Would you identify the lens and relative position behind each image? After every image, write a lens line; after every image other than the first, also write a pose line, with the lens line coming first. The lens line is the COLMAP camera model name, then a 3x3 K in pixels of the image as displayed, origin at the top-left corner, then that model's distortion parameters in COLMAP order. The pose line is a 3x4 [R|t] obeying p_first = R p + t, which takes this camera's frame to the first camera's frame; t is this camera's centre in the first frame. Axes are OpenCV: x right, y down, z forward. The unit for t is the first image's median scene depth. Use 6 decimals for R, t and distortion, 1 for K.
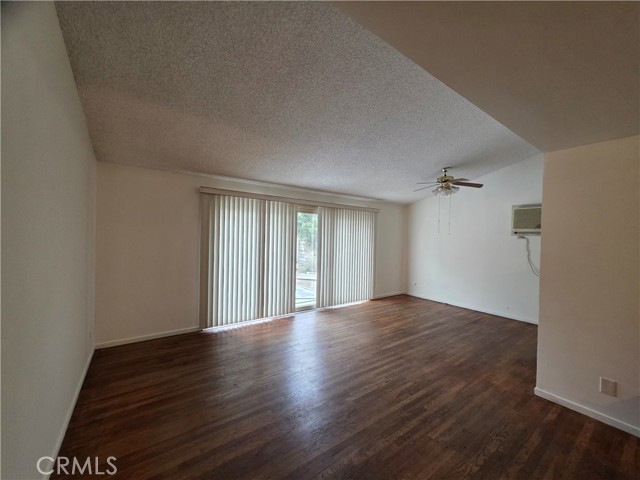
lens RADIAL K [[254.5, 0, 320.7], [0, 254.5, 238.8], [0, 0, 1]] dist [0.000952, 0.000365]
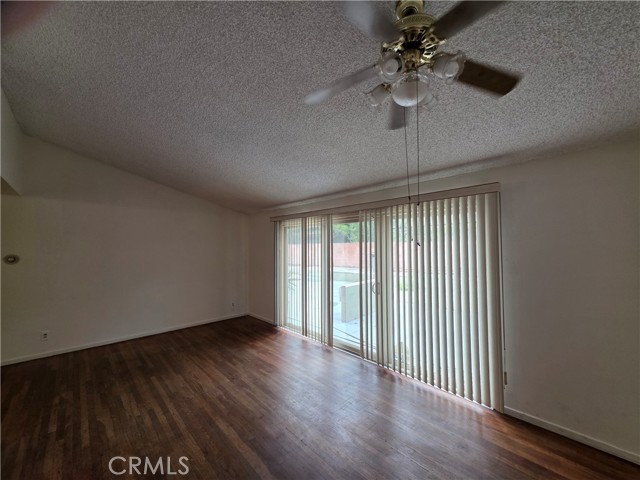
lens RADIAL K [[254.5, 0, 320.7], [0, 254.5, 238.8], [0, 0, 1]] dist [0.000952, 0.000365]
pose [[0.146087, -0.057640, -0.987591, 0.873804], [-0.003669, 0.998263, -0.058806, -0.010777], [0.989265, 0.012215, 0.145622, 1.037005]]
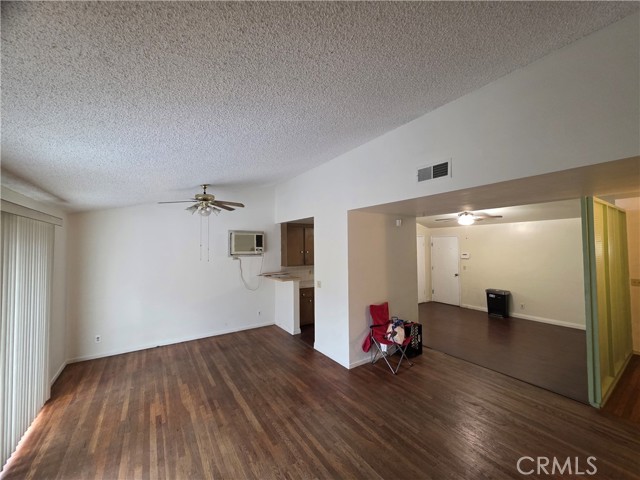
lens RADIAL K [[254.5, 0, 320.7], [0, 254.5, 238.8], [0, 0, 1]] dist [0.000952, 0.000365]
pose [[0.034554, 0.005865, 0.999386, -0.422591], [0.021972, 0.999737, -0.006627, -0.094191], [-0.999161, 0.022188, 0.034416, 0.700093]]
